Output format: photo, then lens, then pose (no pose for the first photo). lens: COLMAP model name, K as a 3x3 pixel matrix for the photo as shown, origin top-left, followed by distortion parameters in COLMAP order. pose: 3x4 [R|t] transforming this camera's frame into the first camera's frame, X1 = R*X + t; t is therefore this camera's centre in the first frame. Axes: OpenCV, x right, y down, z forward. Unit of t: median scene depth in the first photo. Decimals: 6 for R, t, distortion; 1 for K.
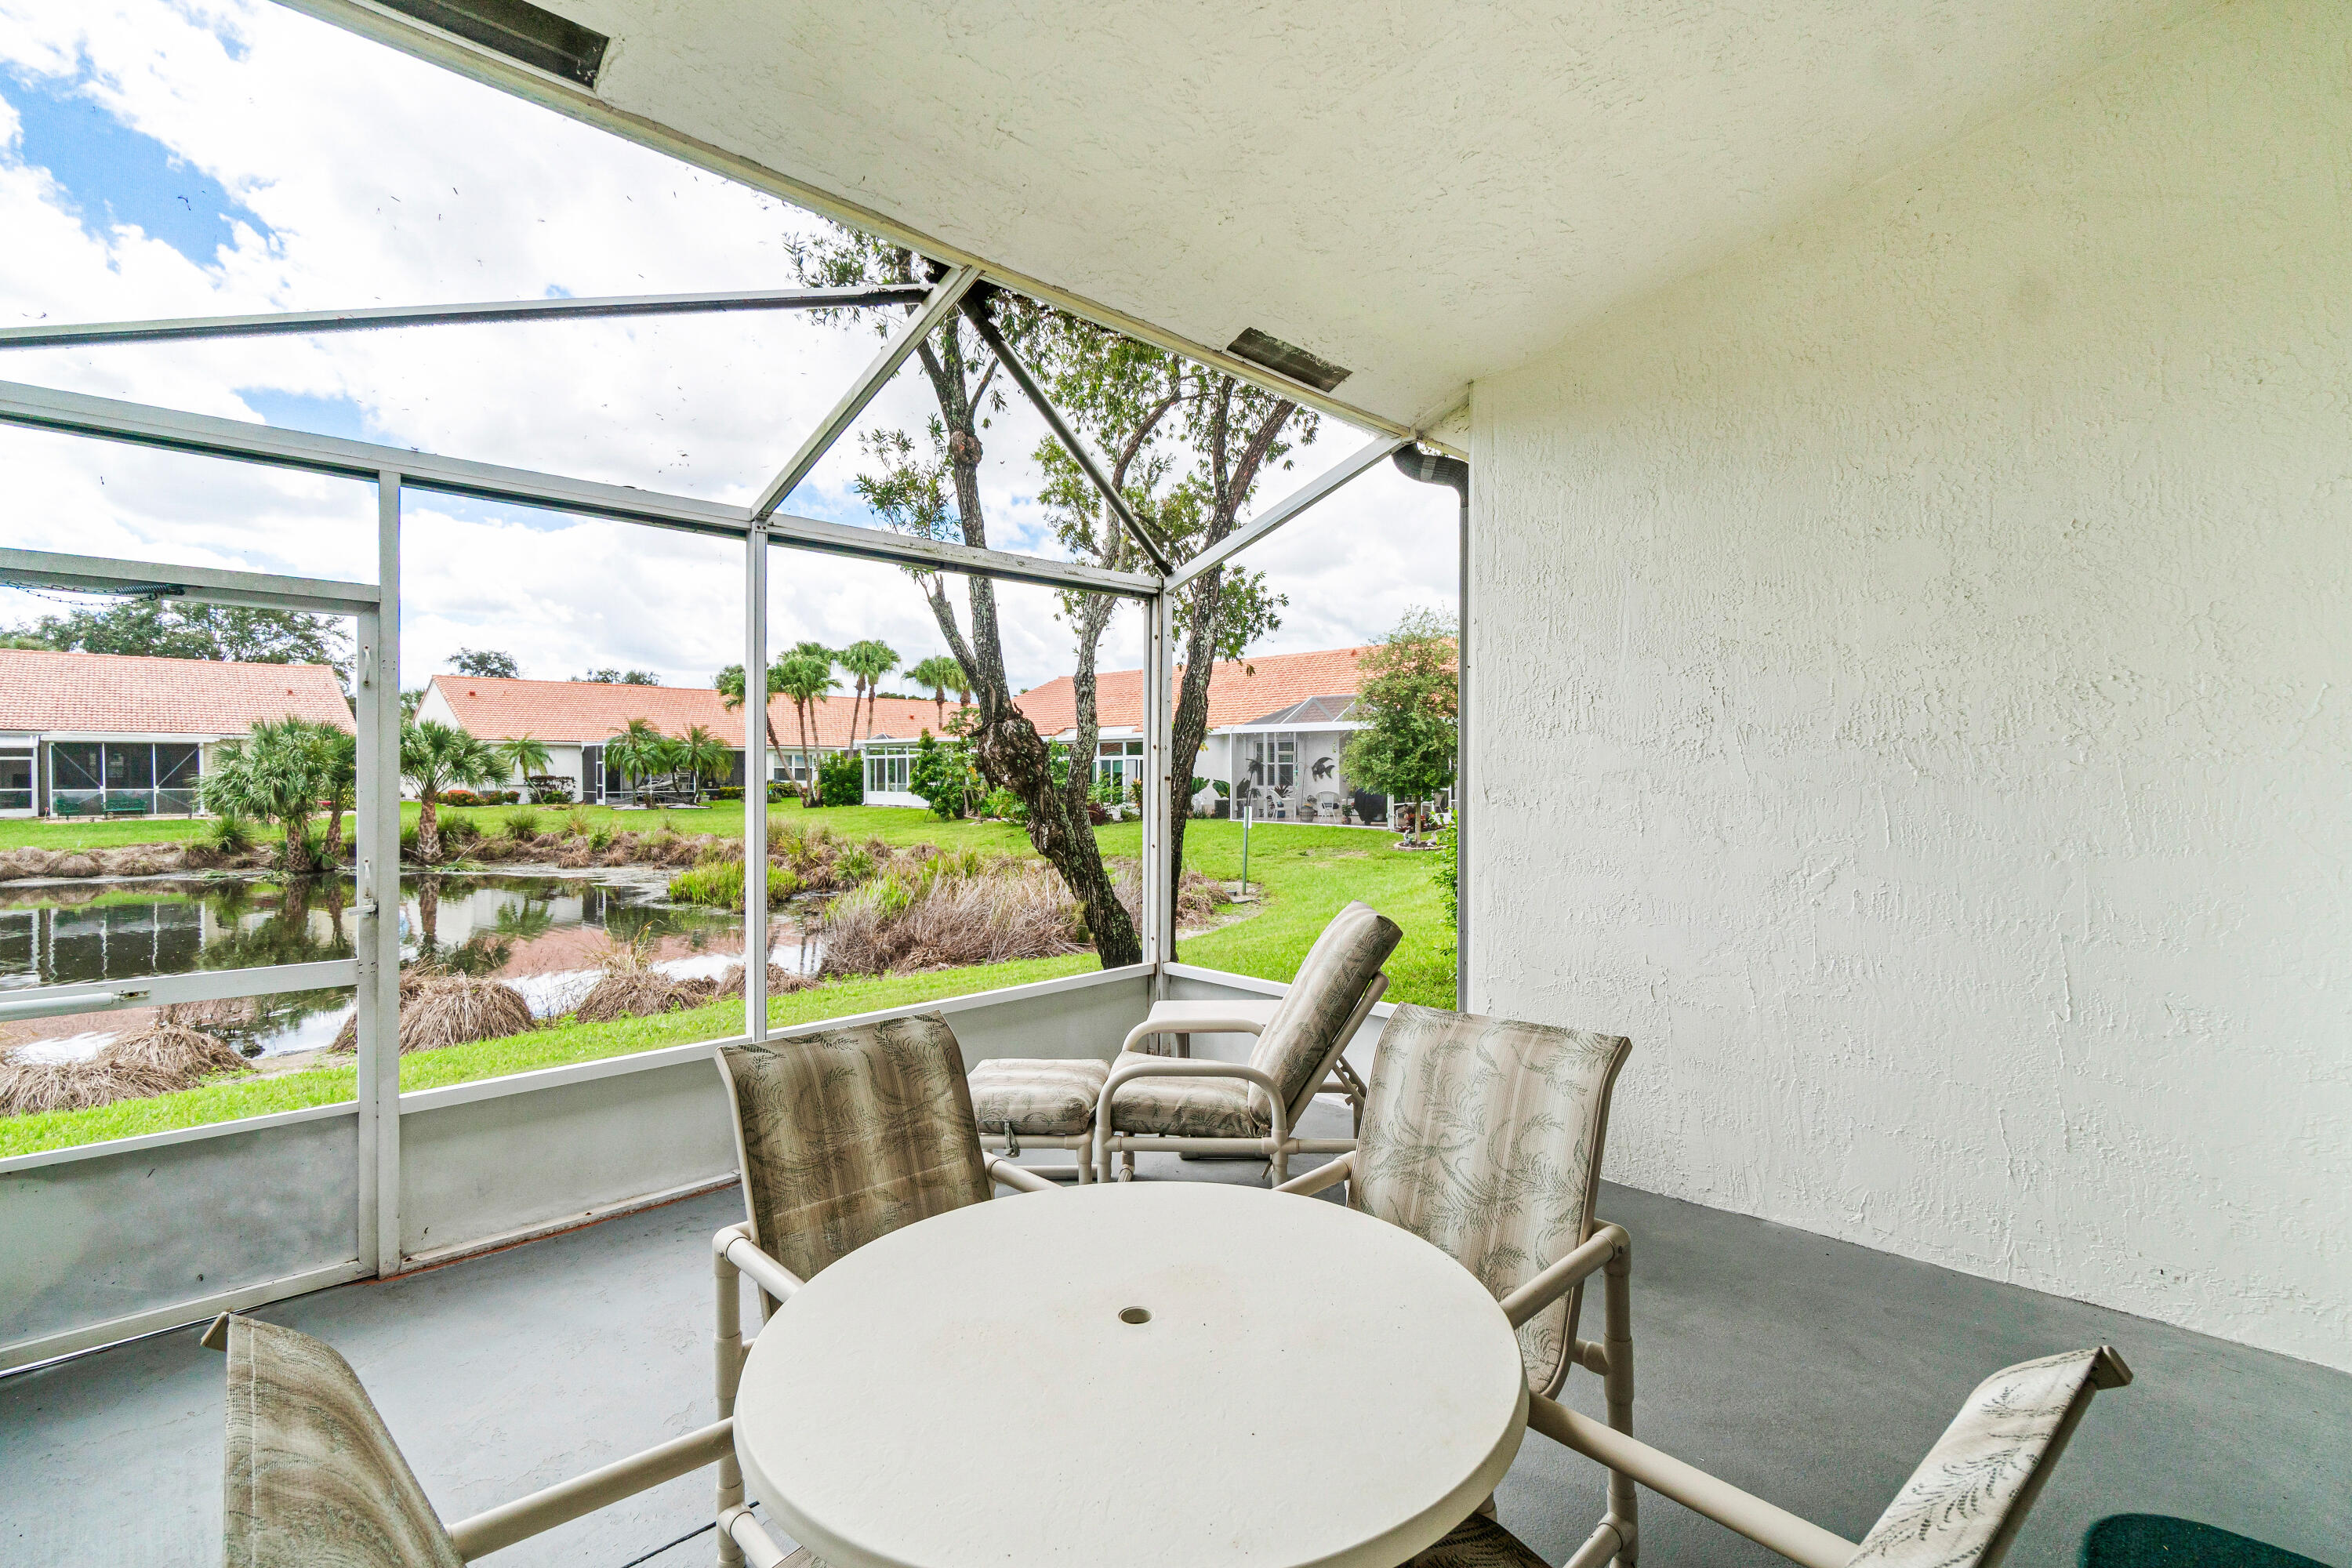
lens RADIAL K [[1019.9, 0, 1149.9], [0, 1019.9, 782.7], [0, 0, 1]] dist [-0.005140, 0.001225]
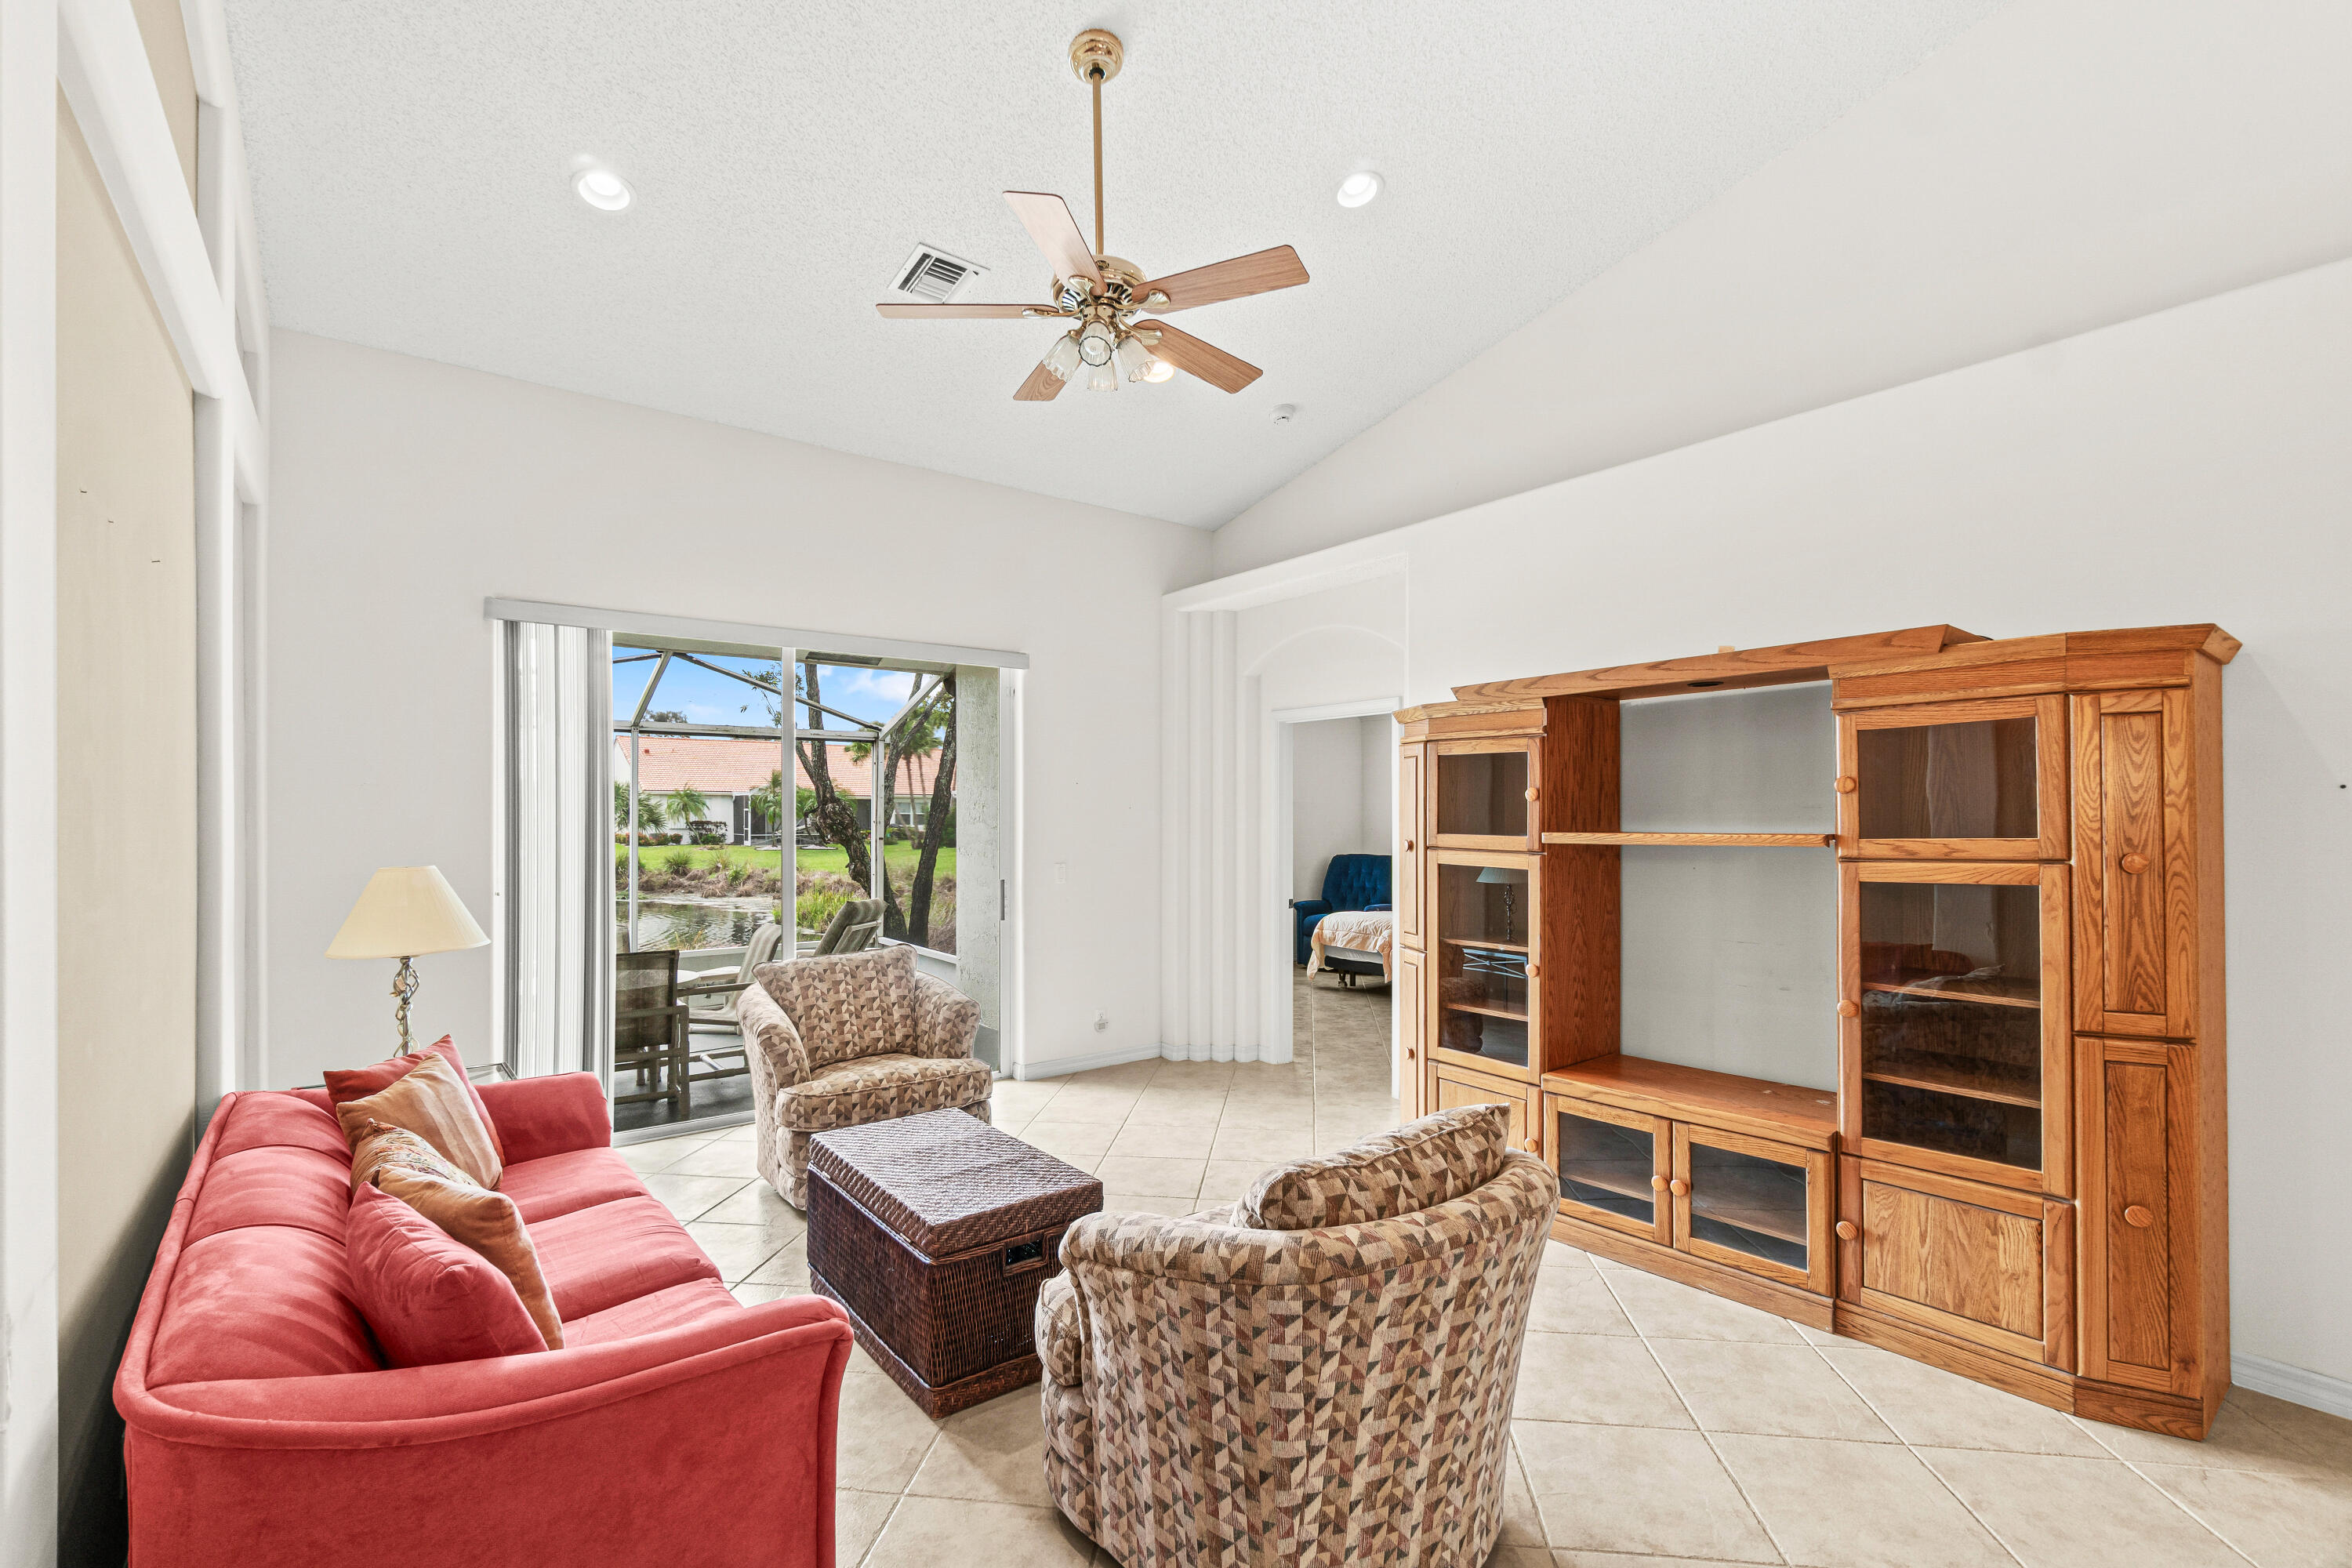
lens RADIAL K [[1019.9, 0, 1156.7], [0, 1019.9, 808.3], [0, 0, 1]] dist [-0.005140, 0.001225]
pose [[0.990351, -0.003540, -0.138534, 0.118154], [0.001248, 0.999861, -0.016633, -0.001604], [0.138574, 0.016300, 0.990218, -0.123343]]
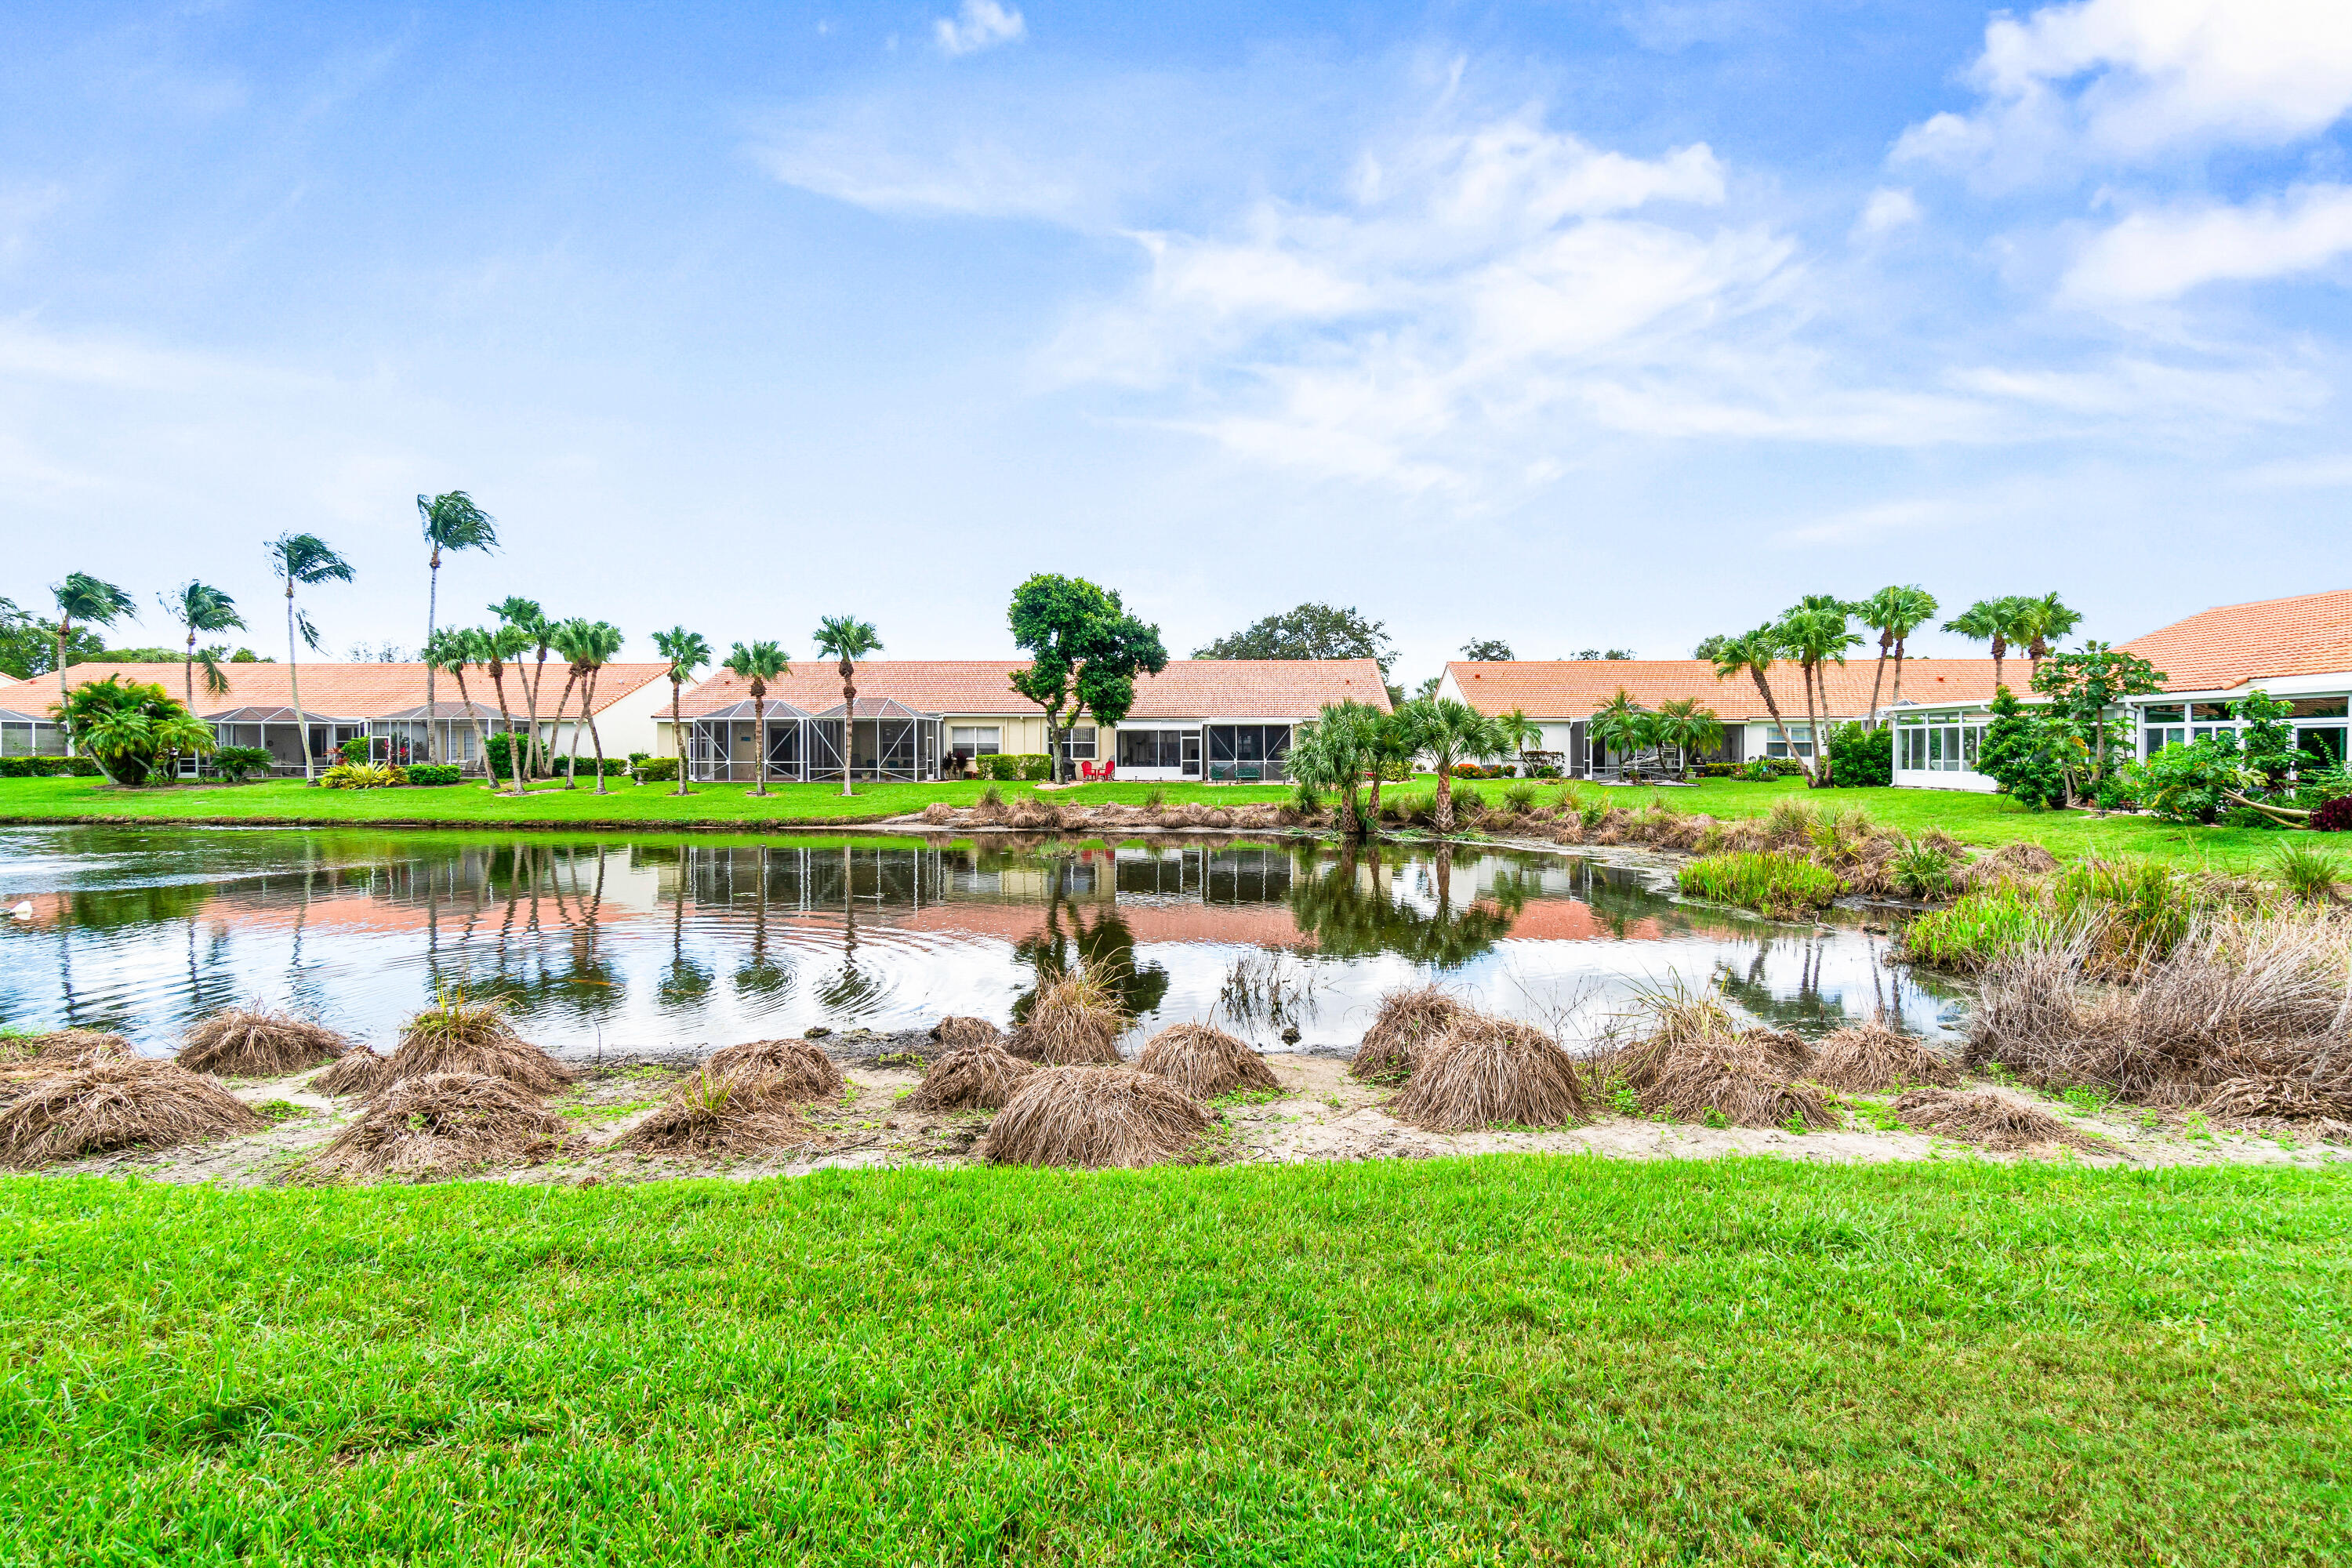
lens RADIAL K [[1019.9, 0, 1235.2], [0, 1019.9, 765.9], [0, 0, 1]] dist [-0.005140, 0.001225]
pose [[0.684652, 0.009963, -0.728802, -0.068210], [-0.005897, 0.999950, 0.008130, 0.002290], [0.728847, -0.001268, 0.684676, 0.092150]]
